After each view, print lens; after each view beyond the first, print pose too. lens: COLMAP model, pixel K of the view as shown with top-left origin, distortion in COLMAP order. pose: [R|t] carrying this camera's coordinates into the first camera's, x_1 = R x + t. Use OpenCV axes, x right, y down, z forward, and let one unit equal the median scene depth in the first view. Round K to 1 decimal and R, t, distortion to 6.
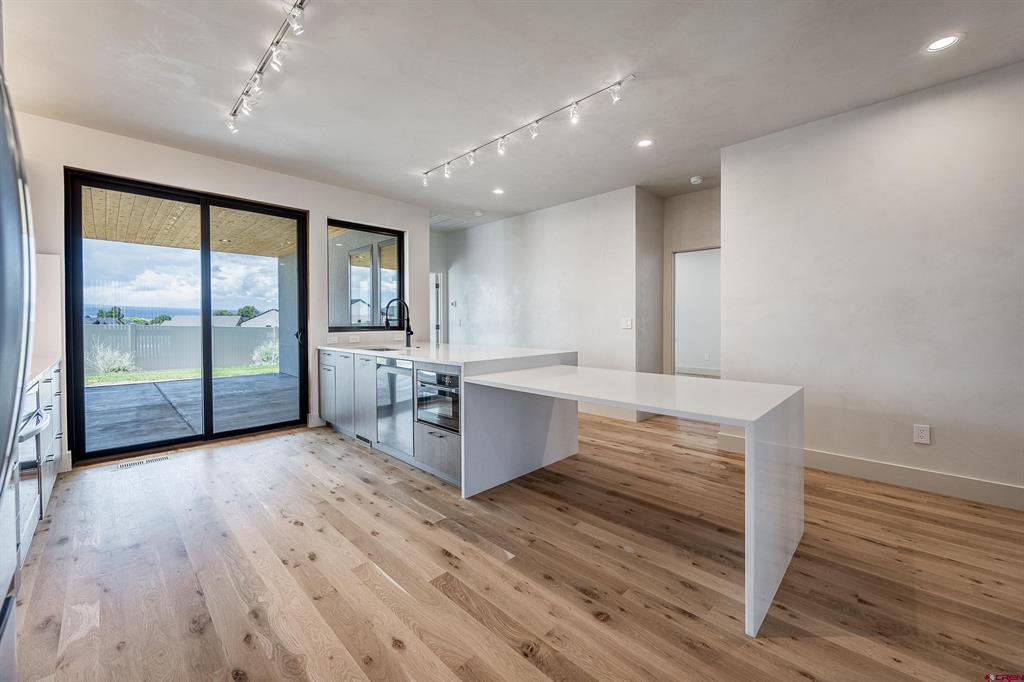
lens RADIAL K [[392.8, 0, 534.1], [0, 392.8, 326.0], [0, 0, 1]] dist [-0.001307, -0.000156]
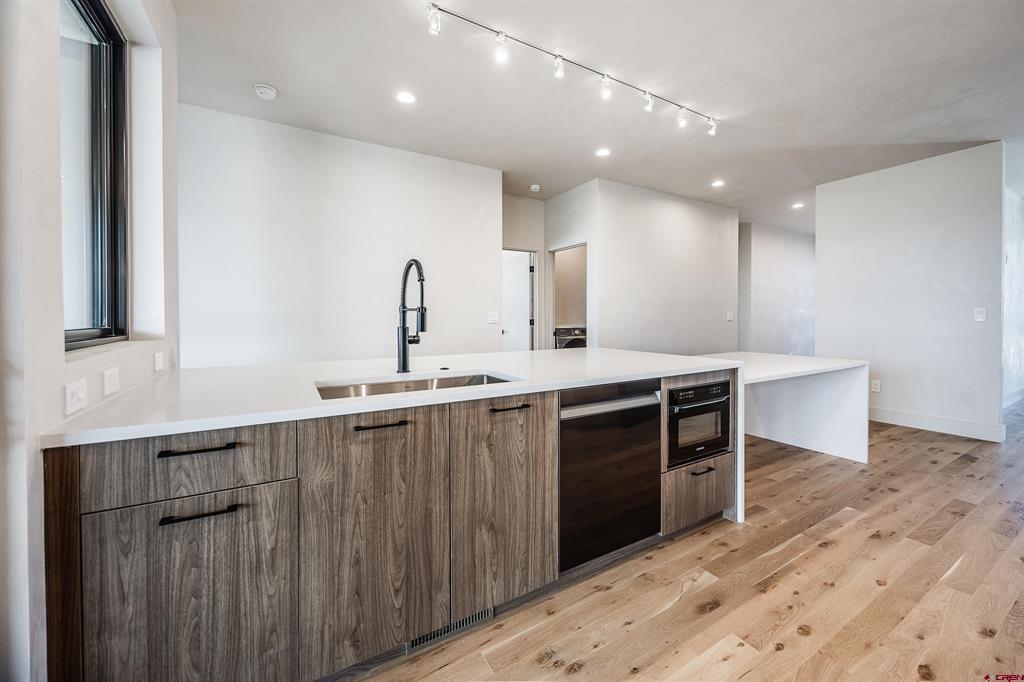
lens RADIAL K [[392.8, 0, 527.0], [0, 392.8, 319.5], [0, 0, 1]] dist [-0.001307, -0.000156]
pose [[0.290736, -0.008250, 0.956768, -1.355379], [0.008546, 0.999945, 0.006025, -0.013313], [-0.956765, 0.006425, 0.290790, 1.438533]]
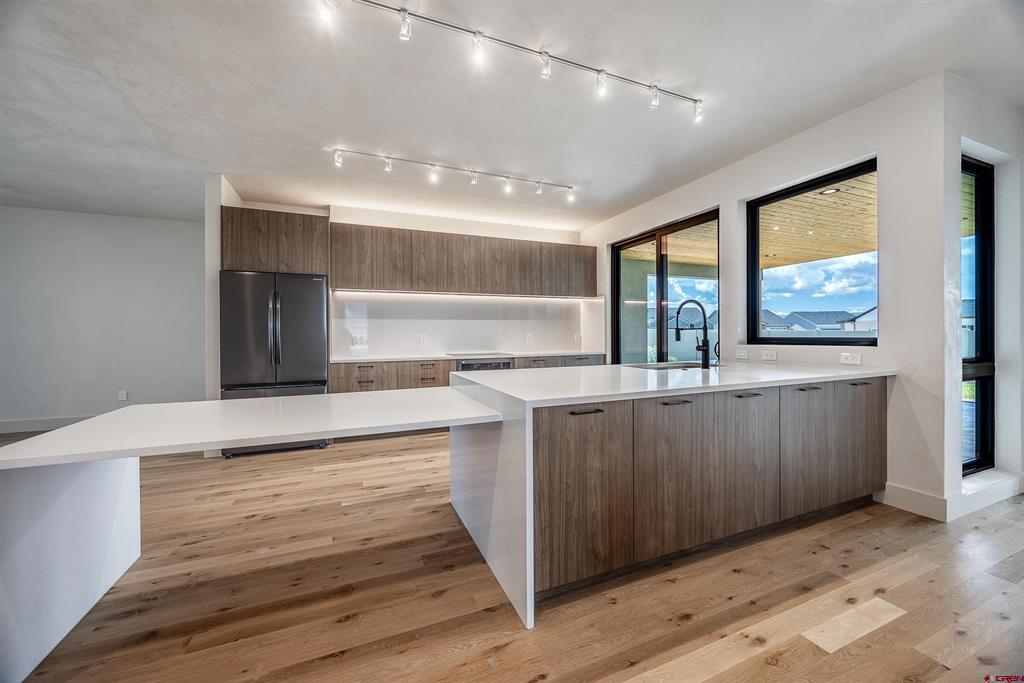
lens RADIAL K [[392.8, 0, 512.6], [0, 392.8, 336.1], [0, 0, 1]] dist [-0.001307, -0.000156]
pose [[-0.422950, 0.010917, -0.906087, 0.845465], [0.003504, 0.999940, 0.010412, -0.018256], [0.906146, 0.001229, -0.422962, 1.912660]]
